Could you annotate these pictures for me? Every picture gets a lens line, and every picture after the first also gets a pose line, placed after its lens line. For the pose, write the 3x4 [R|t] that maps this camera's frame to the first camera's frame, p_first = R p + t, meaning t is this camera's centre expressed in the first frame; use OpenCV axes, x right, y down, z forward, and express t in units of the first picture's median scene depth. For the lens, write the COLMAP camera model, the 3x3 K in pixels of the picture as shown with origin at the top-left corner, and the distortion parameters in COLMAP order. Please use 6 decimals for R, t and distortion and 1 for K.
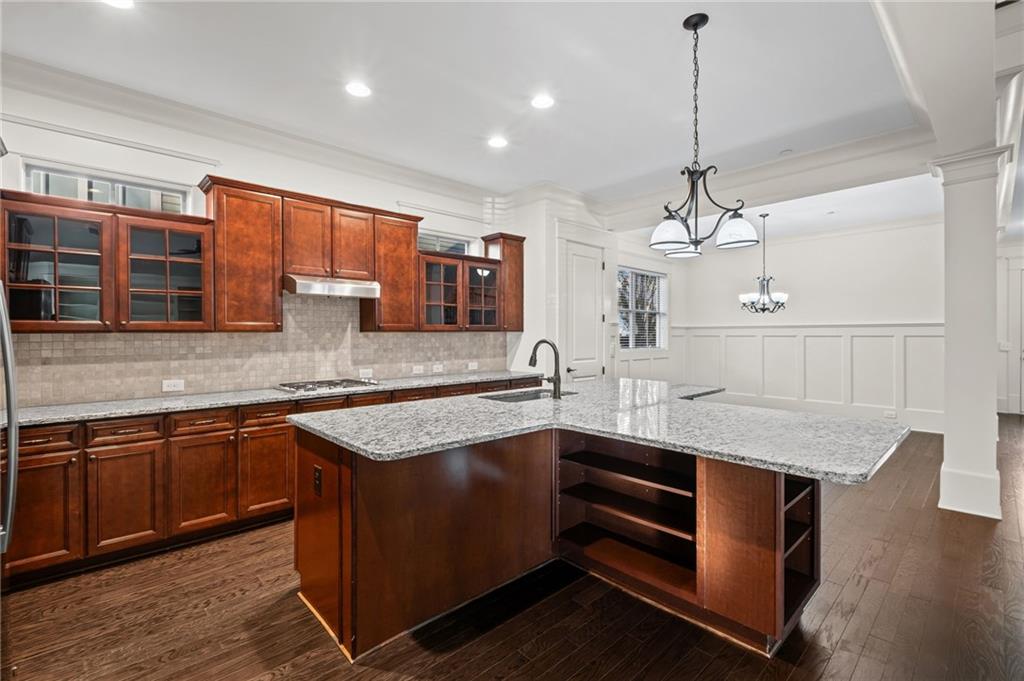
lens RADIAL K [[447.4, 0, 513.0], [0, 447.4, 334.2], [0, 0, 1]] dist [-0.003024, -0.001750]
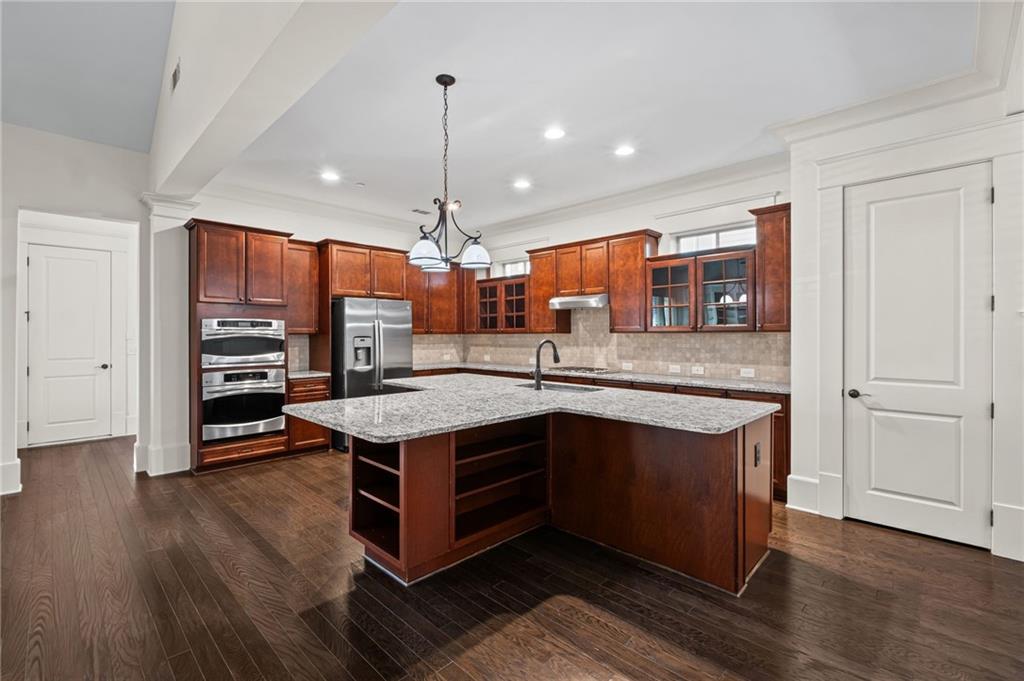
lens RADIAL K [[447.4, 0, 516.4], [0, 447.4, 334.5], [0, 0, 1]] dist [-0.003024, -0.001750]
pose [[0.052648, 0.003139, -0.998608, 0.862444], [-0.001508, 0.999994, 0.003063, -0.004198], [0.998612, 0.001344, 0.052653, 0.607840]]
